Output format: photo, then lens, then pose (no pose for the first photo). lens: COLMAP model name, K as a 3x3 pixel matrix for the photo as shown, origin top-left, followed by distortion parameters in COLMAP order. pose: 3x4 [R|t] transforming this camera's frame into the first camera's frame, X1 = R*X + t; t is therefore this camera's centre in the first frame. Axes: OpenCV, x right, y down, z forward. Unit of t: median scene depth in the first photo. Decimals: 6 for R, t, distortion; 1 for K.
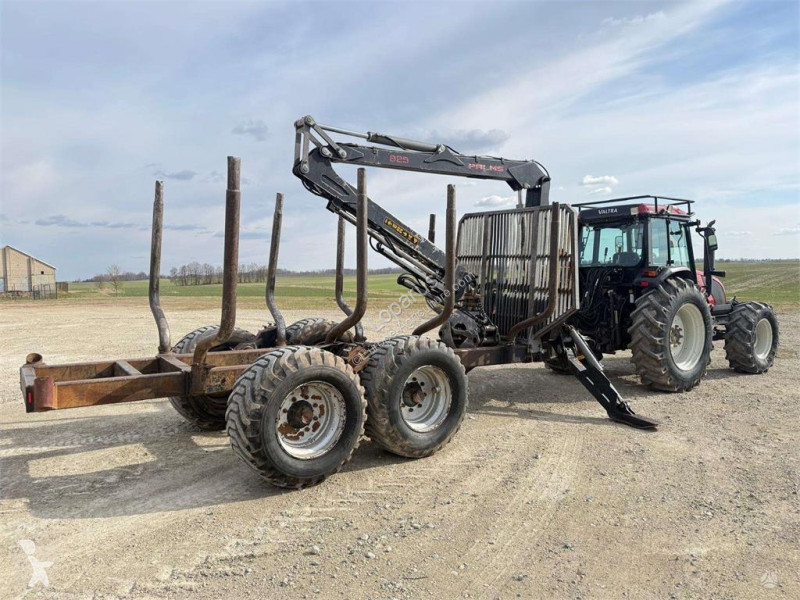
lens RADIAL K [[572.5, 0, 421.2], [0, 572.5, 297.3], [0, 0, 1]] dist [0.061574, -0.020620]
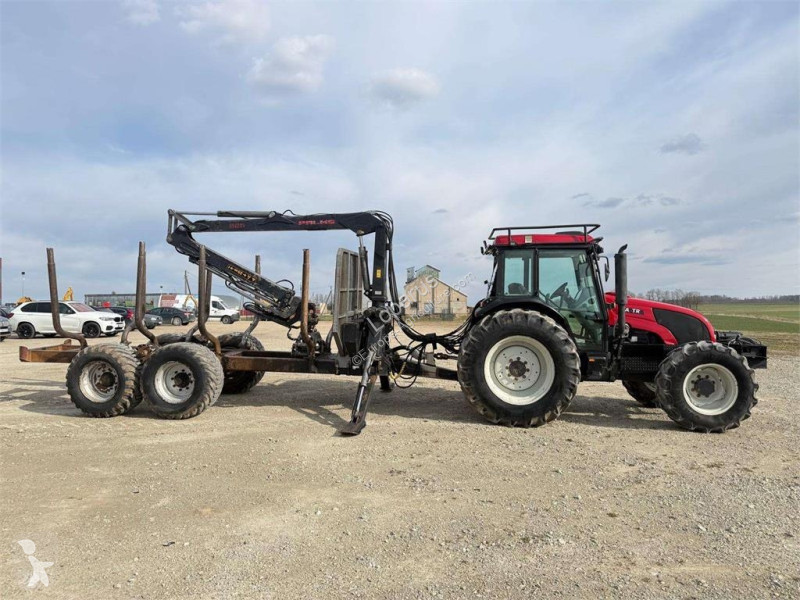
lens RADIAL K [[572.5, 0, 397.3], [0, 572.5, 302.6], [0, 0, 1]] dist [0.061574, -0.020620]
pose [[0.738135, 0.009470, -0.674587, 0.910827], [-0.034161, 0.999143, -0.023353, -0.014593], [0.673788, 0.040282, 0.737826, 0.134329]]
